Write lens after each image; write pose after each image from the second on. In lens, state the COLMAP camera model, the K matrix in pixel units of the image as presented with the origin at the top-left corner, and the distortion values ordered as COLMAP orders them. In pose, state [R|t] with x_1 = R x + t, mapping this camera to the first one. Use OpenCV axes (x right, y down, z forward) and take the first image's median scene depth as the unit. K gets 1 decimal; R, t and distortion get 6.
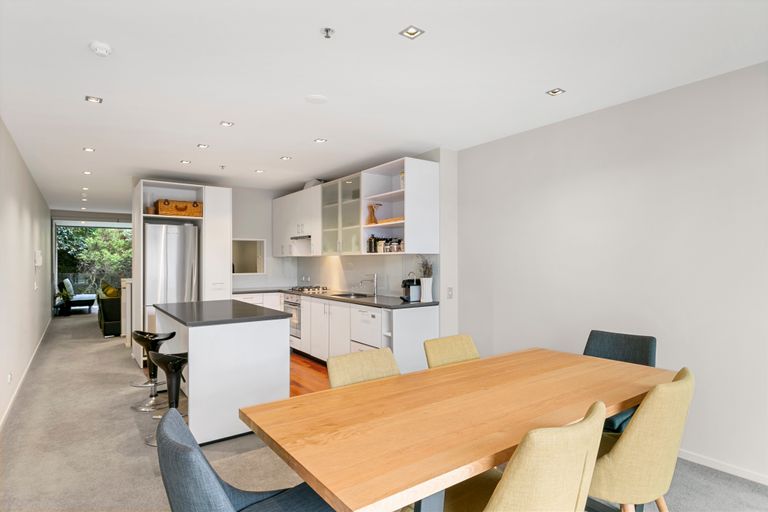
lens RADIAL K [[411.3, 0, 387.1], [0, 411.3, 260.0], [0, 0, 1]] dist [-0.021706, -0.001861]
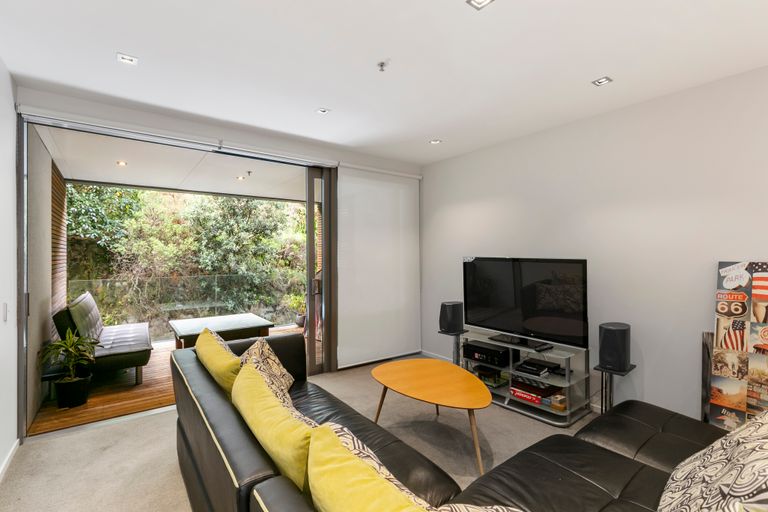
lens RADIAL K [[349.9, 0, 385.0], [0, 349.9, 251.5], [0, 0, 1]] dist [-0.000064, 0.001453]
pose [[0.999961, 0.004338, 0.007733, -0.317558], [-0.004314, 0.999986, -0.003144, -0.003210], [-0.007746, 0.003110, 0.999965, 0.420434]]
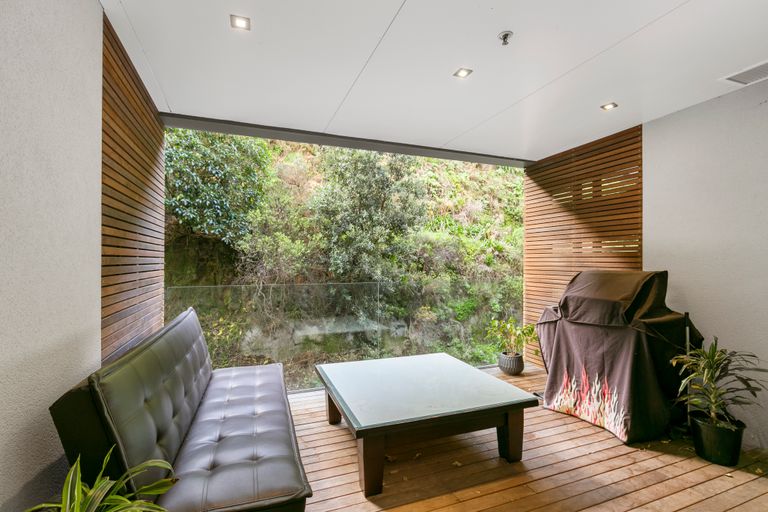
lens RADIAL K [[362.4, 0, 383.2], [0, 362.4, 259.6], [0, 0, 1]] dist [0.014854, 0.000121]
pose [[0.961096, 0.009926, -0.276038, -0.426116], [-0.008820, 0.999947, 0.005247, 0.006104], [0.276075, -0.002608, 0.961132, 0.570790]]
